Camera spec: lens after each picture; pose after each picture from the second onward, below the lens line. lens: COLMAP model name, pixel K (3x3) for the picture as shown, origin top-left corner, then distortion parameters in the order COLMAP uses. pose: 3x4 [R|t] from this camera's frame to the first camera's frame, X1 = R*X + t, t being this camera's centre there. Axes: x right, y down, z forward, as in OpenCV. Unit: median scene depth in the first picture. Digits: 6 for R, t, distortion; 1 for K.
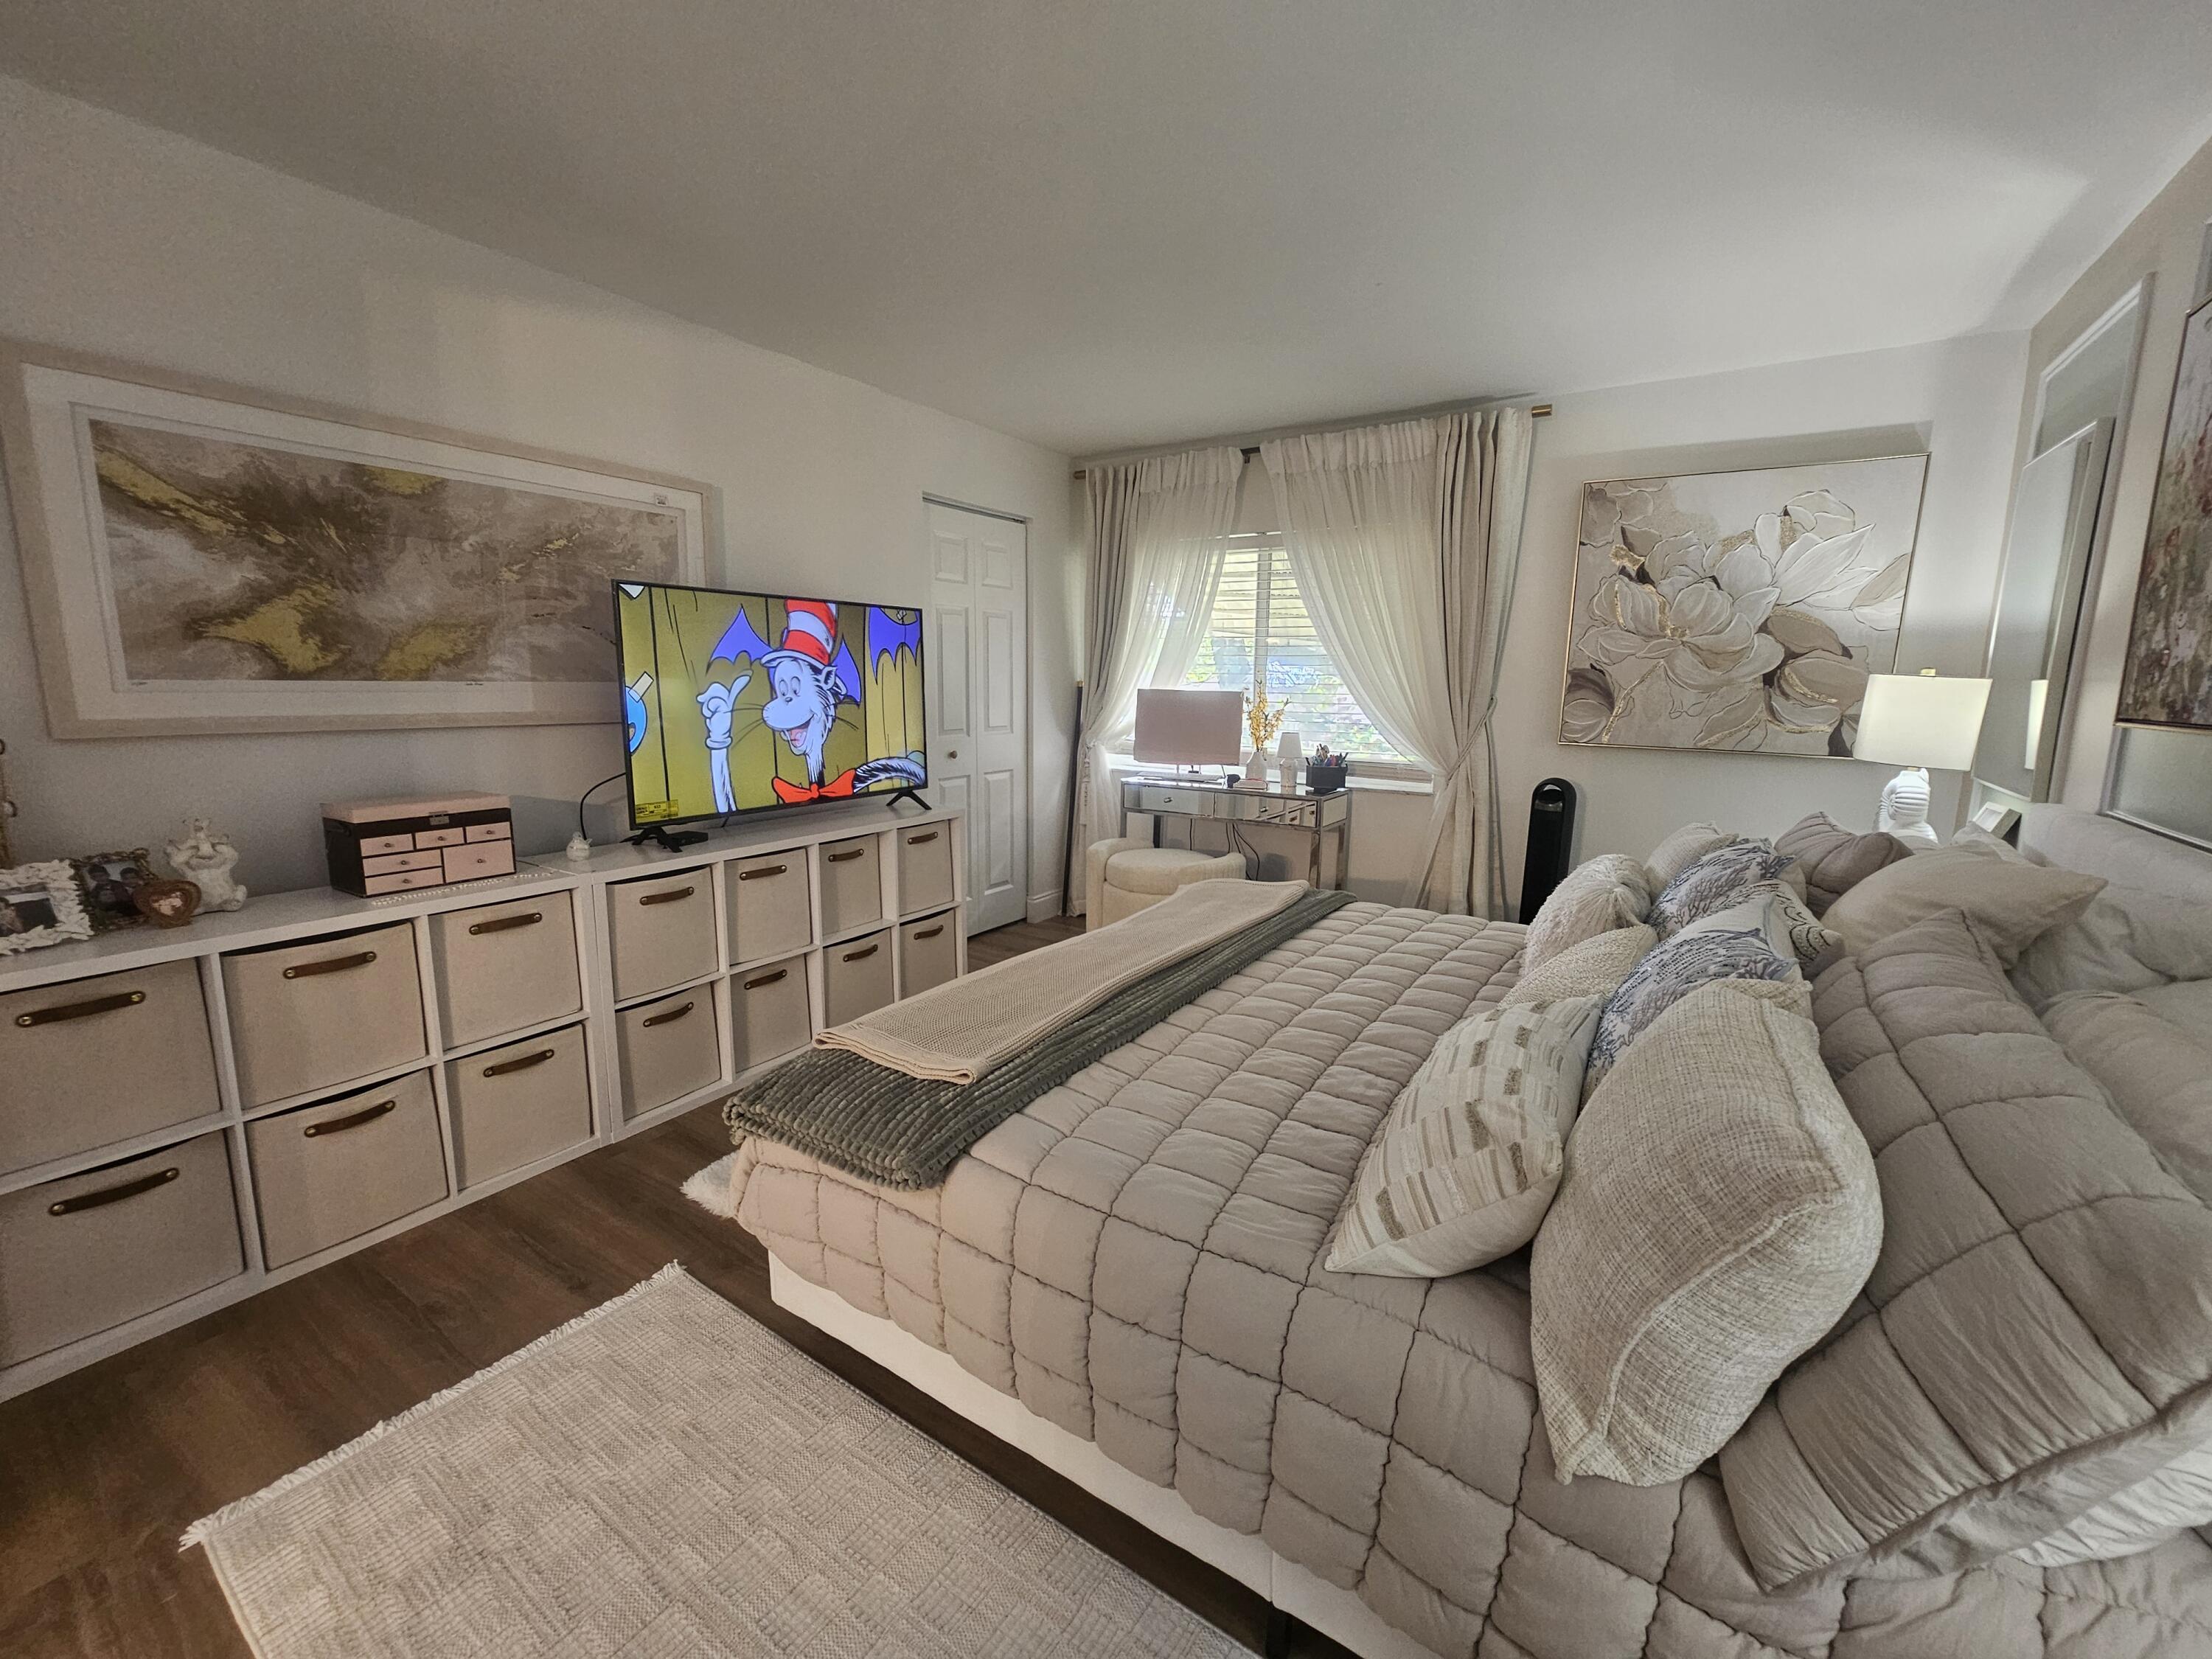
lens RADIAL K [[907.1, 0, 1110.5], [0, 907.1, 817.7], [0, 0, 1]] dist [-0.007778, 0.001839]
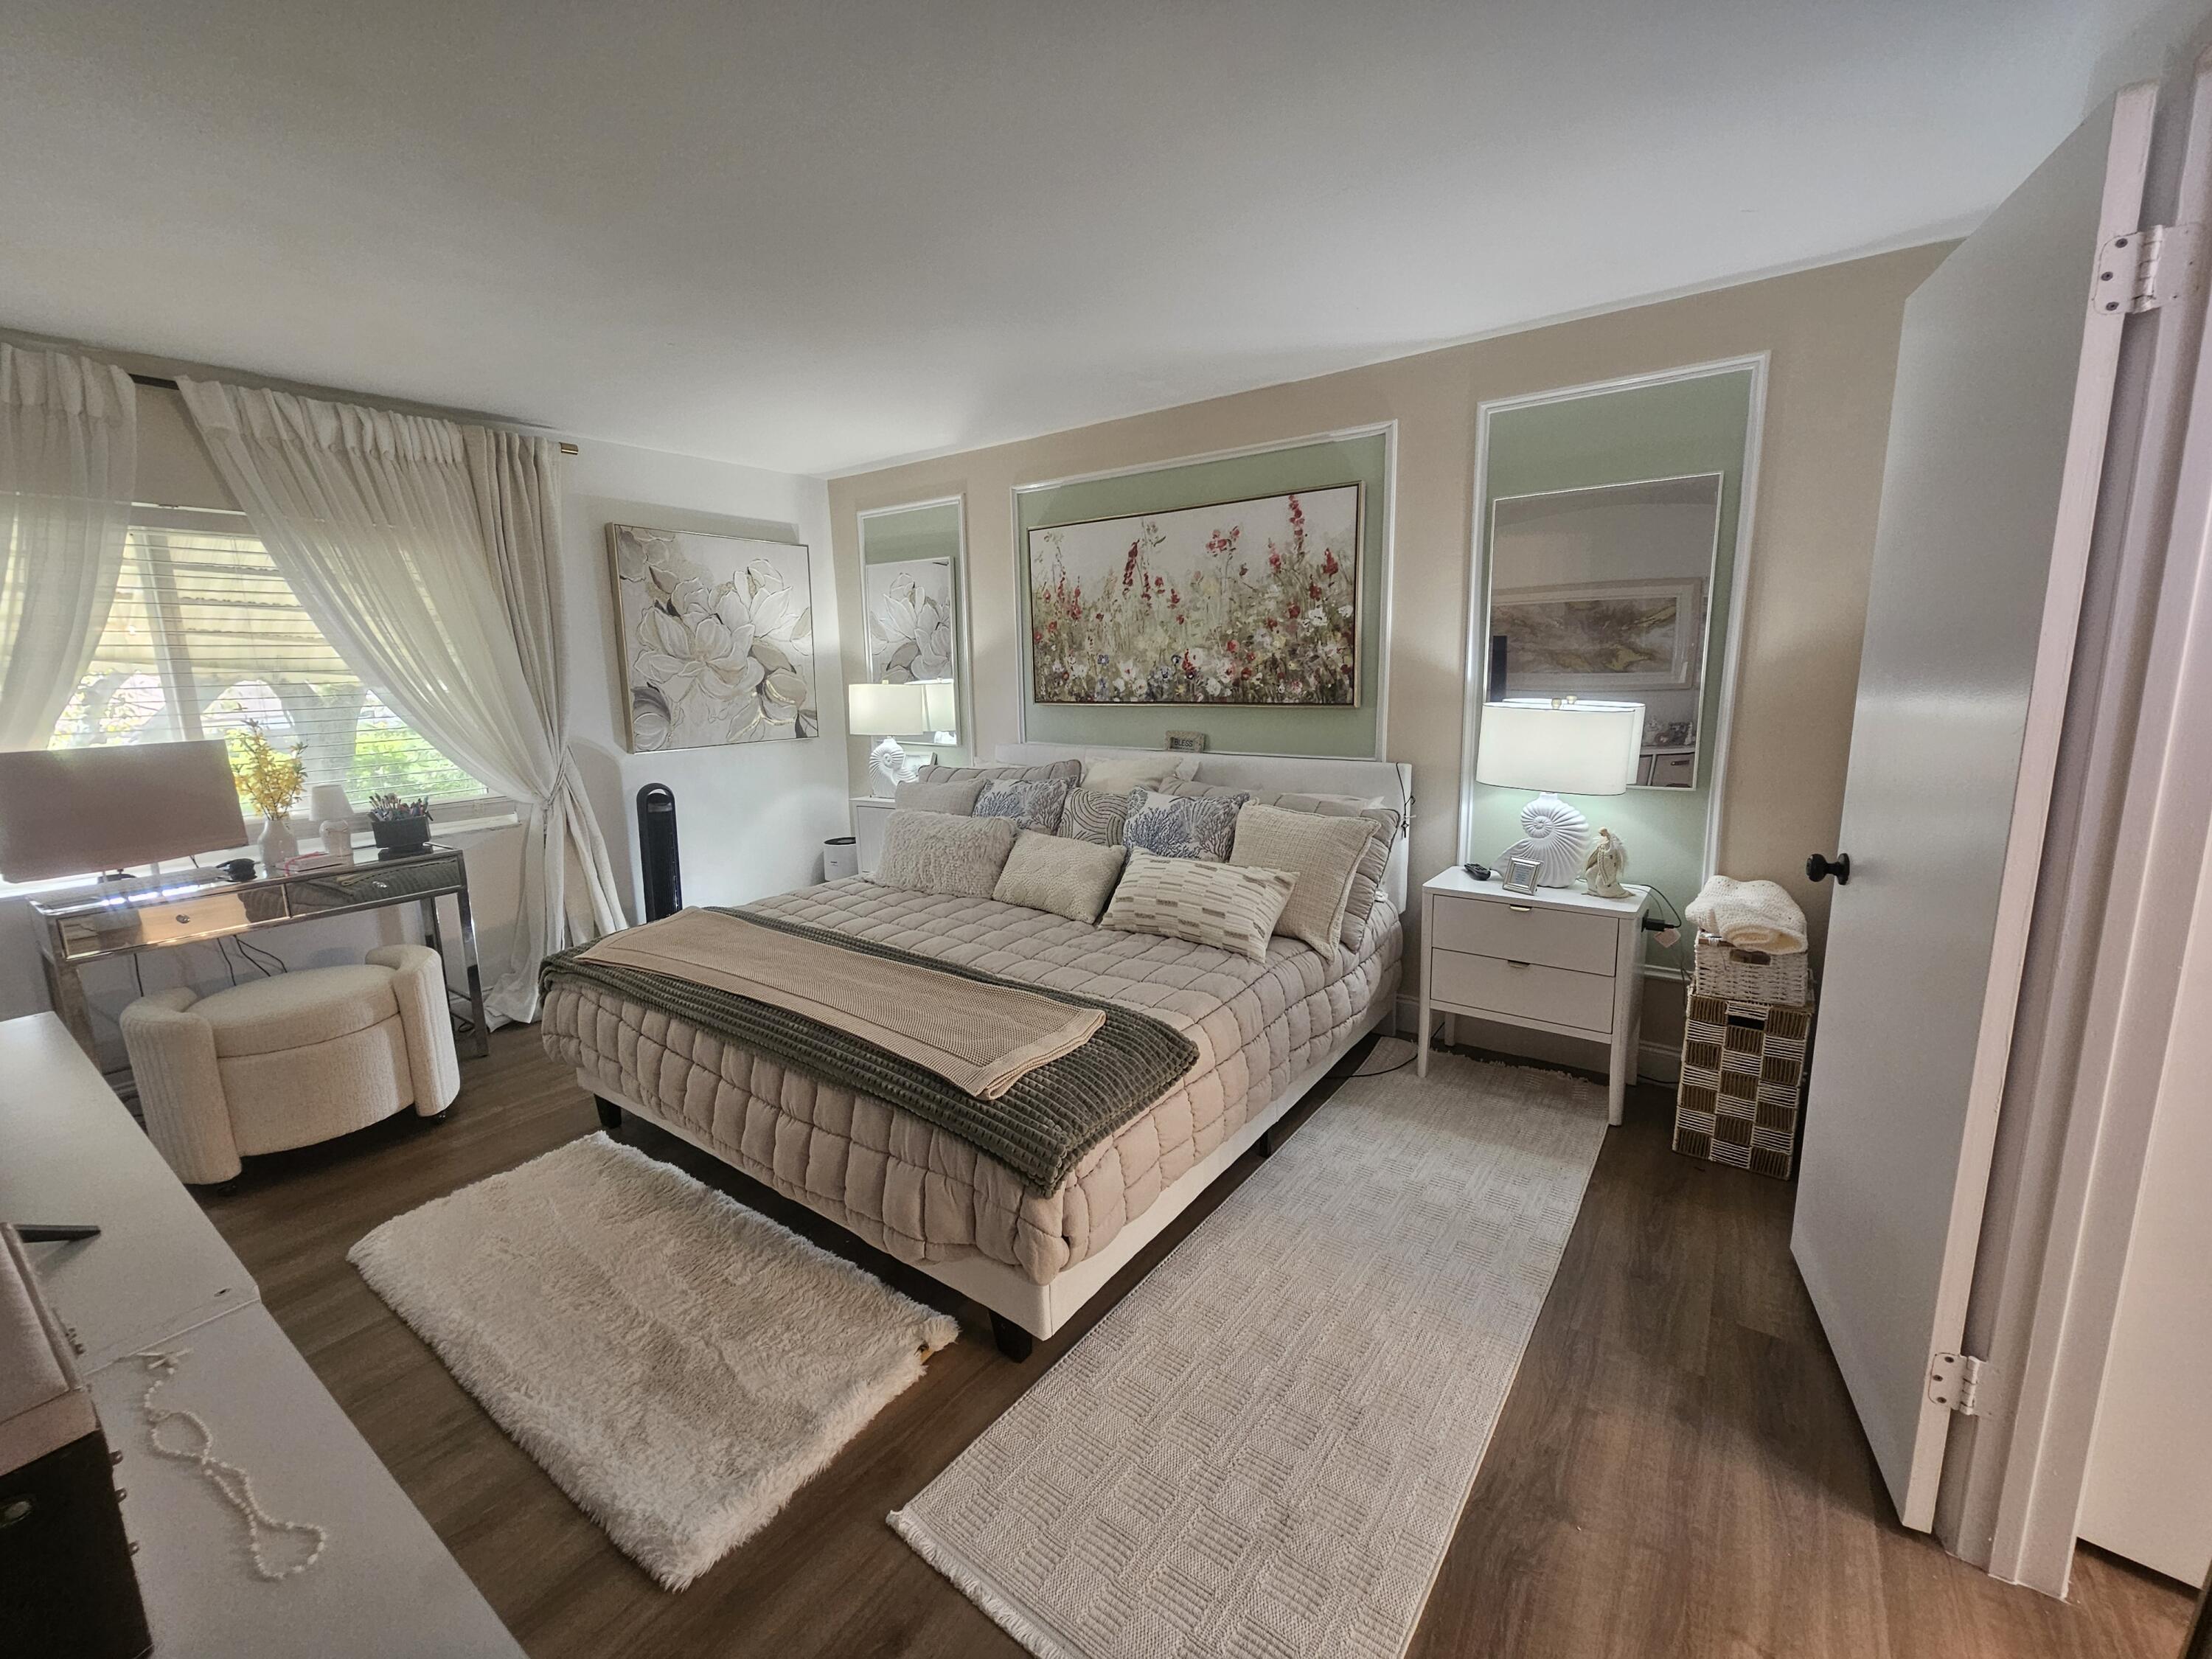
lens RADIAL K [[907.1, 0, 1105.8], [0, 907.1, 814.9], [0, 0, 1]] dist [-0.007778, 0.001839]
pose [[0.045551, -0.180492, 0.982521, -0.864769], [0.176562, 0.969512, 0.169916, -0.140314], [-0.983235, 0.165736, 0.076031, 0.514625]]
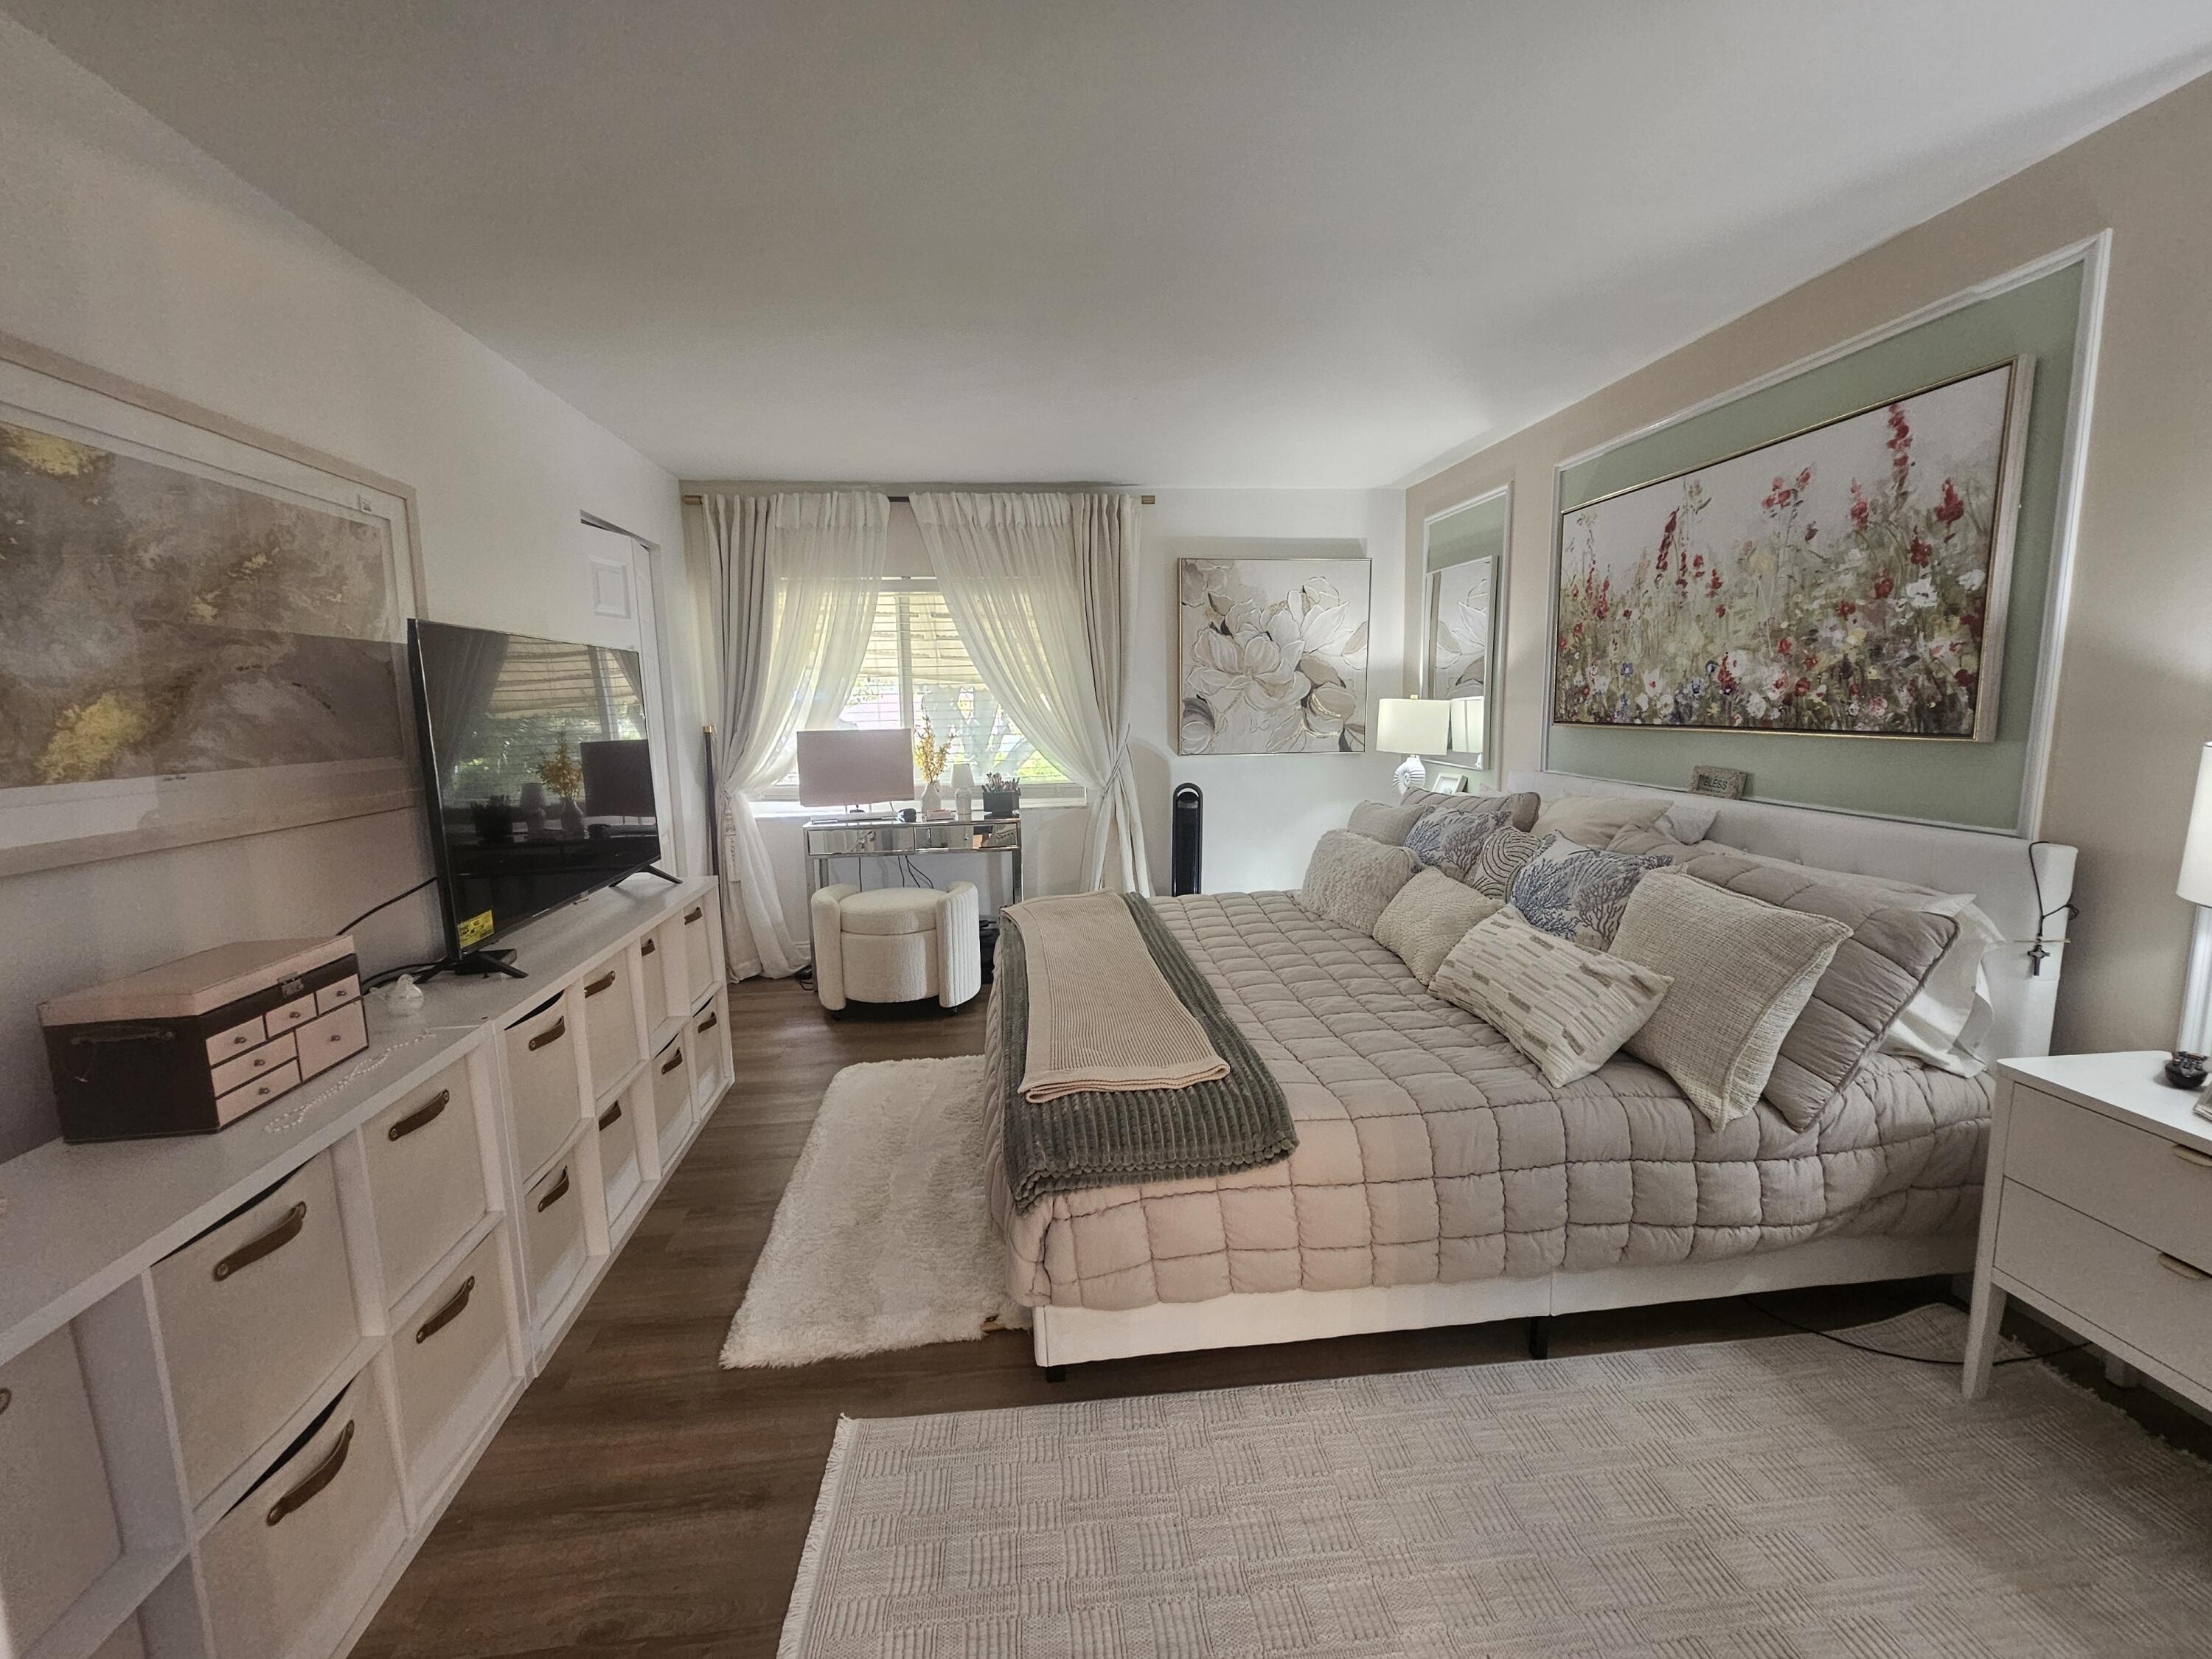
lens RADIAL K [[907.1, 0, 1108.0], [0, 907.1, 819.3], [0, 0, 1]] dist [-0.007778, 0.001839]
pose [[0.767890, -0.111779, 0.630753, -0.594570], [0.127651, 0.991611, 0.020324, -0.047957], [-0.627734, 0.064909, 0.775717, 0.099597]]
